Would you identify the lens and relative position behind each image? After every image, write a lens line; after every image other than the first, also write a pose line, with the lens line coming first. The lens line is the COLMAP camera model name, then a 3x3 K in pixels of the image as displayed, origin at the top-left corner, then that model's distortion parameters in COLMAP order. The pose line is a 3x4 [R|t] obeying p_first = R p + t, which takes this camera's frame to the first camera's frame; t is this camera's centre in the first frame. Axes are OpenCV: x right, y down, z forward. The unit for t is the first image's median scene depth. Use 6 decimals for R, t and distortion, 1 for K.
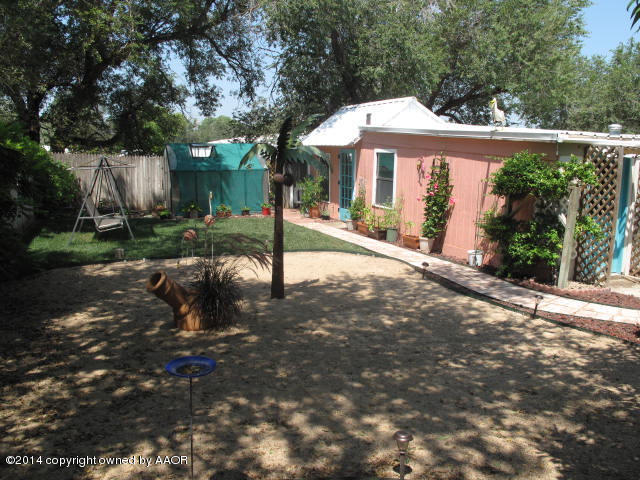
lens RADIAL K [[529.3, 0, 330.3], [0, 529.3, 238.9], [0, 0, 1]] dist [-0.126593, 0.090464]
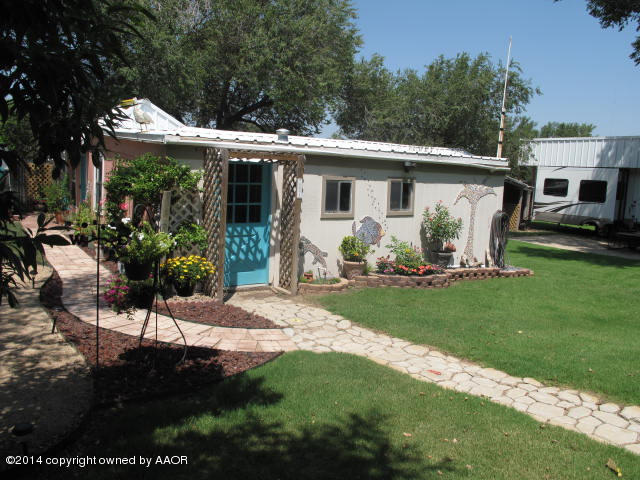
lens RADIAL K [[529.3, 0, 330.3], [0, 529.3, 238.9], [0, 0, 1]] dist [-0.126593, 0.090464]
pose [[0.984368, 0.011670, 0.175739, 0.513640], [-0.008444, 0.999782, -0.019095, 0.000753], [-0.175923, 0.017312, 0.984252, 0.018723]]
